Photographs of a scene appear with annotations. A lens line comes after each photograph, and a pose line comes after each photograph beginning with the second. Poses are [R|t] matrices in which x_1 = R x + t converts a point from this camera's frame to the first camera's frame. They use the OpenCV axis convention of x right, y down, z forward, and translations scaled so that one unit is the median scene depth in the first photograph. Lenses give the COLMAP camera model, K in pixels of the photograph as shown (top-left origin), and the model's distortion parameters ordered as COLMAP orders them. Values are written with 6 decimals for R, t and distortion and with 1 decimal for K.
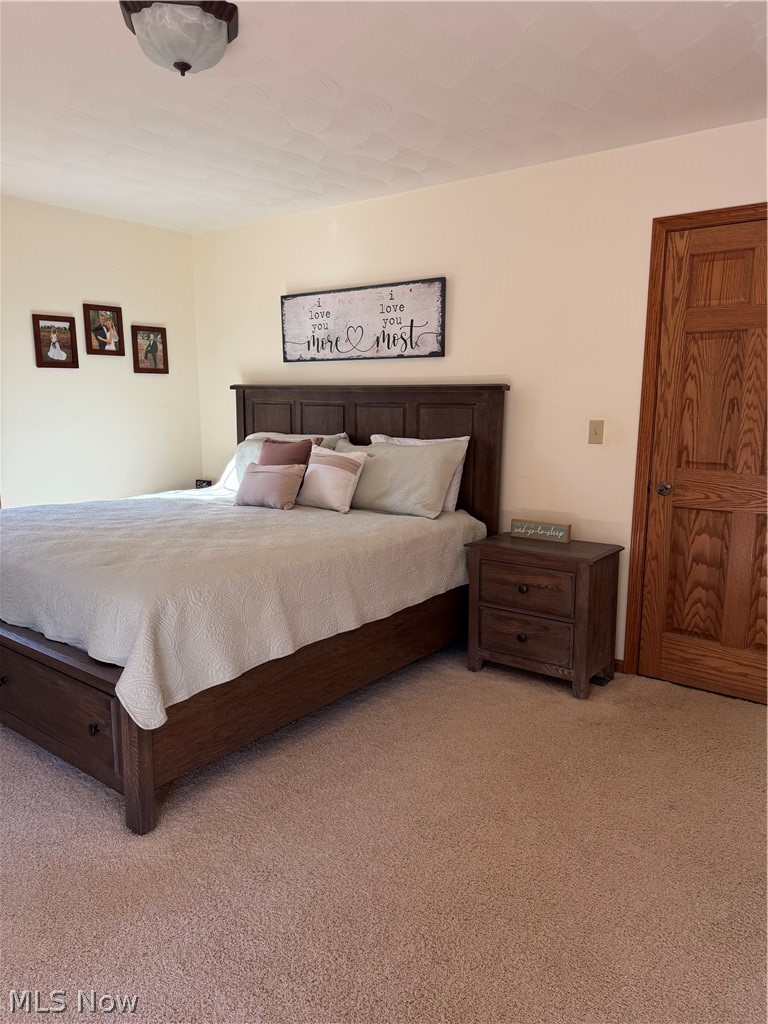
lens RADIAL K [[715.8, 0, 378.2], [0, 715.8, 518.9], [0, 0, 1]] dist [0.079862, -0.121688]
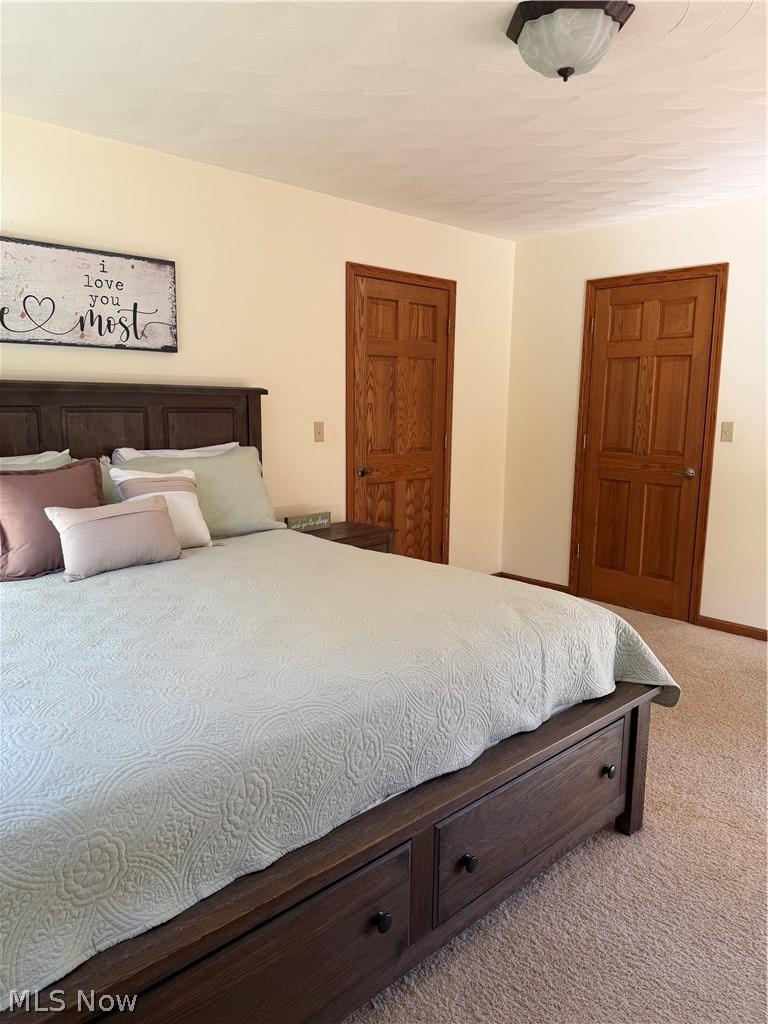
lens RADIAL K [[715.8, 0, 386.7], [0, 715.8, 517.8], [0, 0, 1]] dist [0.079862, -0.121688]
pose [[0.165574, -0.162294, 0.972752, -0.737569], [0.148279, 0.979250, 0.138140, -0.111808], [-0.974986, 0.121367, 0.186203, 0.604936]]
